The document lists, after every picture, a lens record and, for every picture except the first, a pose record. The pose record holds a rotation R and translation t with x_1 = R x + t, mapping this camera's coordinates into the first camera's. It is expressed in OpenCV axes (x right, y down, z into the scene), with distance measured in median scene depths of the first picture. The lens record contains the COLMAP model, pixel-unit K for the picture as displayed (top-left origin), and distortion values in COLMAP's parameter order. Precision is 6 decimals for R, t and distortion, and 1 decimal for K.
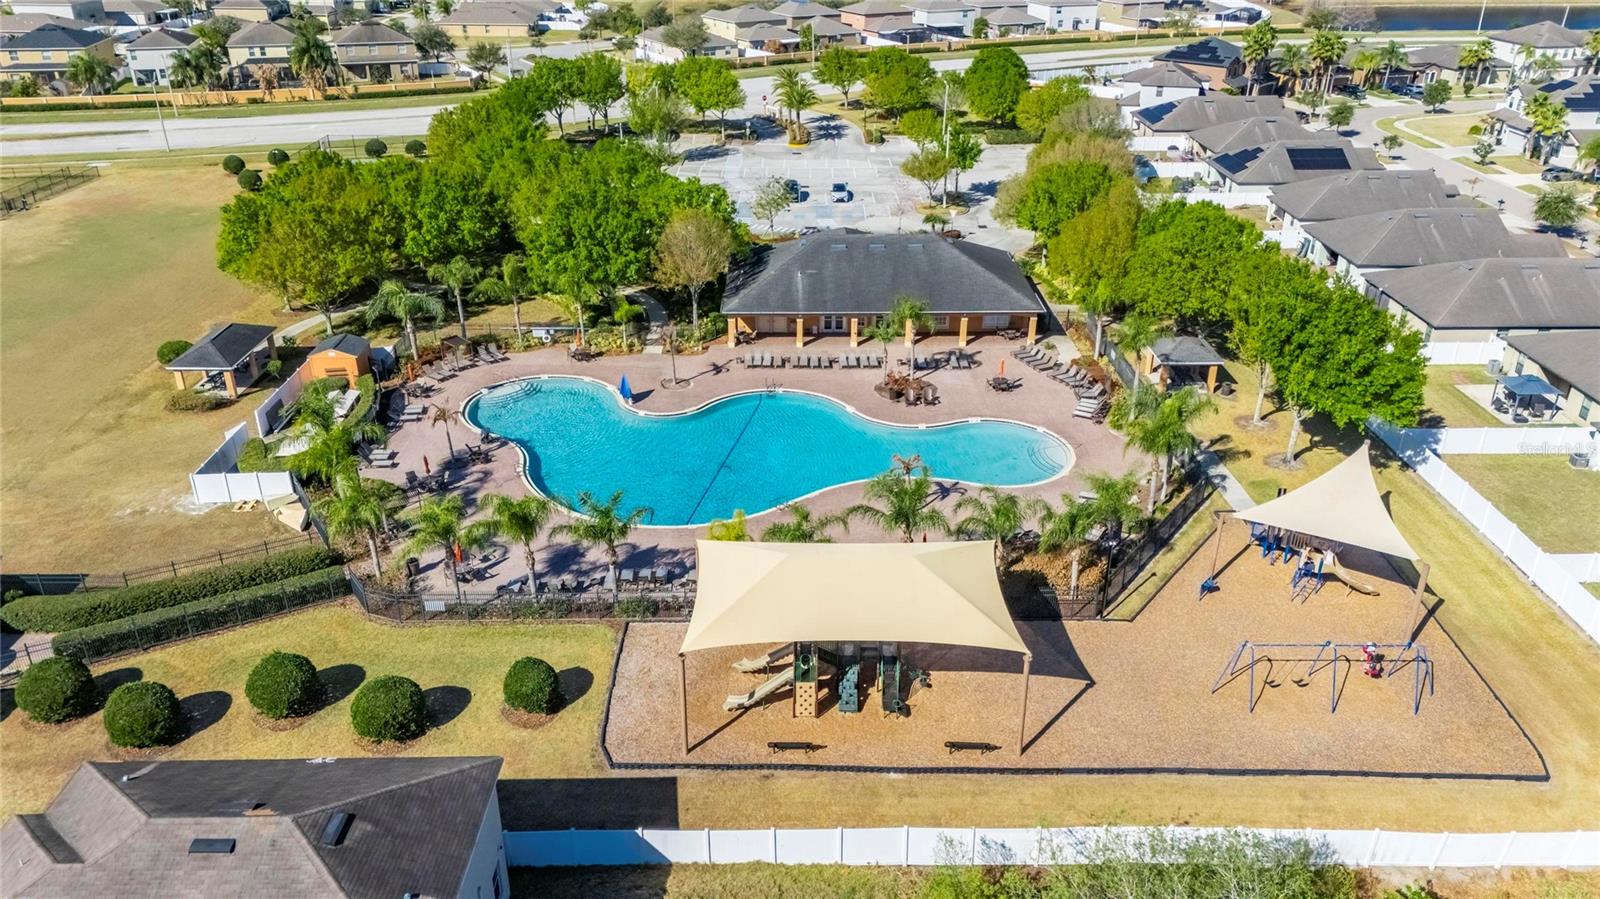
lens RADIAL K [[1174.0, 0, 805.1], [0, 1174.0, 447.8], [0, 0, 1]] dist [0.069926, -0.063798]
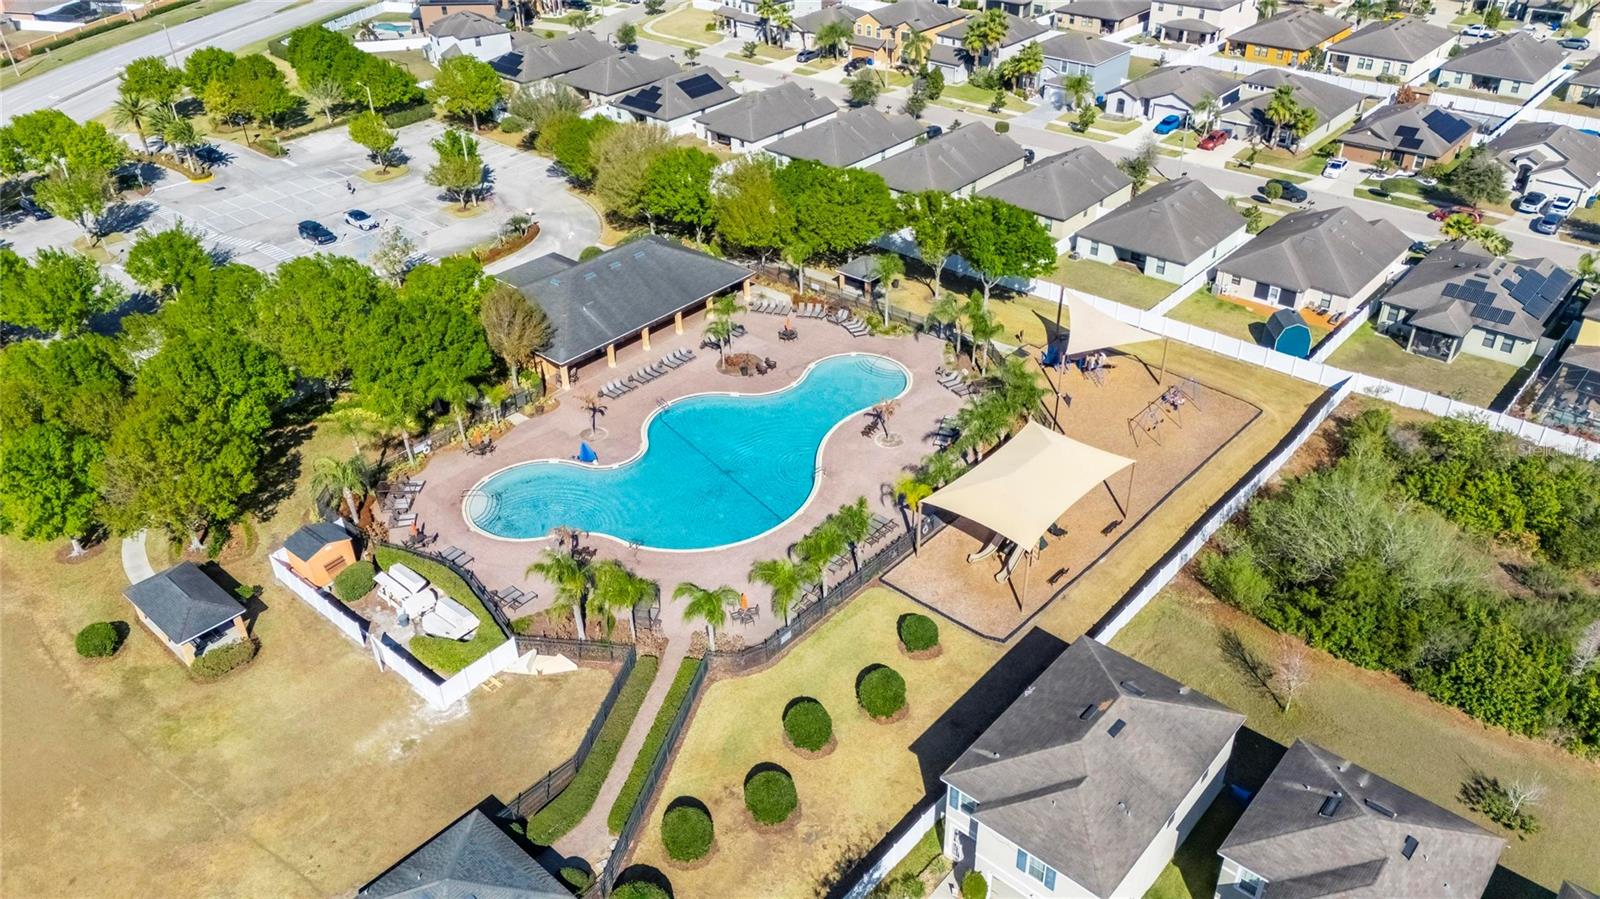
lens RADIAL K [[1174.0, 0, 805.1], [0, 1174.0, 447.8], [0, 0, 1]] dist [0.069926, -0.063798]
pose [[0.664791, -0.417366, 0.619563, -0.669842], [0.342363, 0.907363, 0.243886, -0.244337], [-0.663958, 0.049982, 0.746098, -0.006059]]
